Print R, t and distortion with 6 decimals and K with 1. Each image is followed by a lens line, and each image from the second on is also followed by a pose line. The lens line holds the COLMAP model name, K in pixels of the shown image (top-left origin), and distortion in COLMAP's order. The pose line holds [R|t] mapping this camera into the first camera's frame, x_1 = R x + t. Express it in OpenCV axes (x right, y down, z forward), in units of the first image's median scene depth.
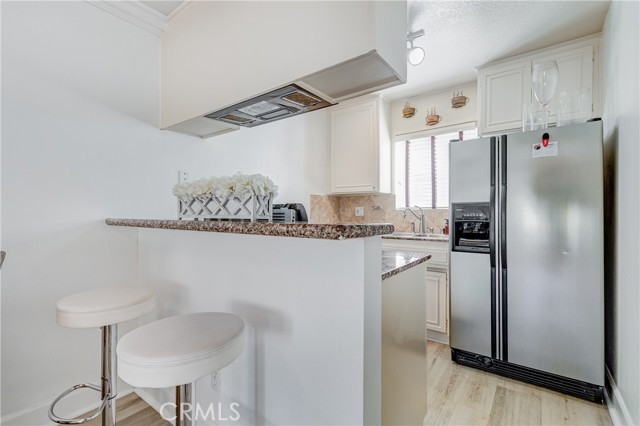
lens RADIAL K [[287.4, 0, 321.4], [0, 287.4, 219.5], [0, 0, 1]] dist [0.000569, -0.000021]
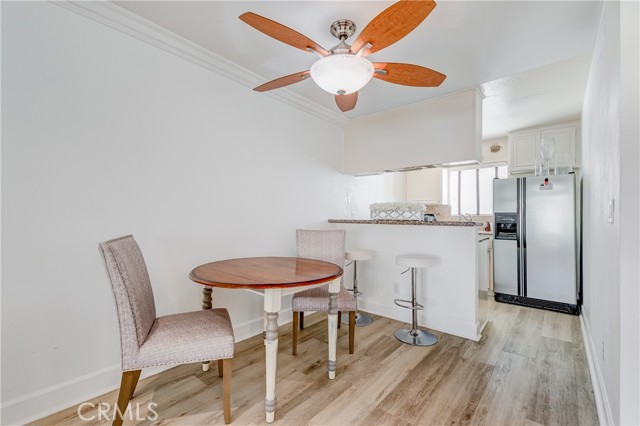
lens RADIAL K [[281.4, 0, 320.0], [0, 281.4, 215.6], [0, 0, 1]] dist [-0.000661, -0.000093]
pose [[0.997729, 0.011645, -0.066335, -0.374057], [-0.013168, 0.999658, -0.022577, 0.011252], [0.066050, 0.023400, 0.997542, -0.598482]]
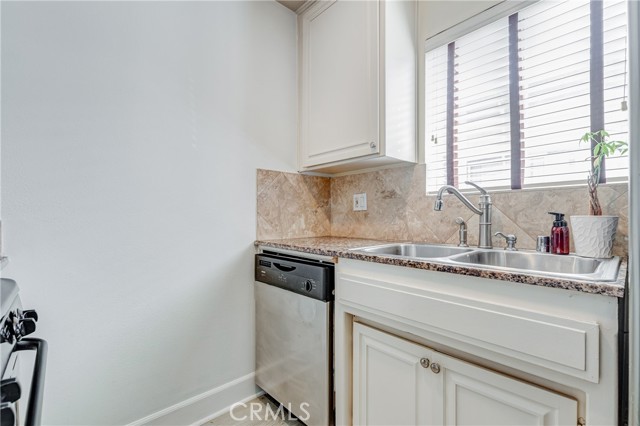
lens RADIAL K [[287.4, 0, 321.4], [0, 287.4, 219.5], [0, 0, 1]] dist [0.000569, -0.000021]
pose [[0.982394, 0.004014, -0.186780, 0.195261], [-0.006362, 0.999908, -0.011973, 0.013459], [0.186714, 0.012950, 0.982329, 0.549300]]
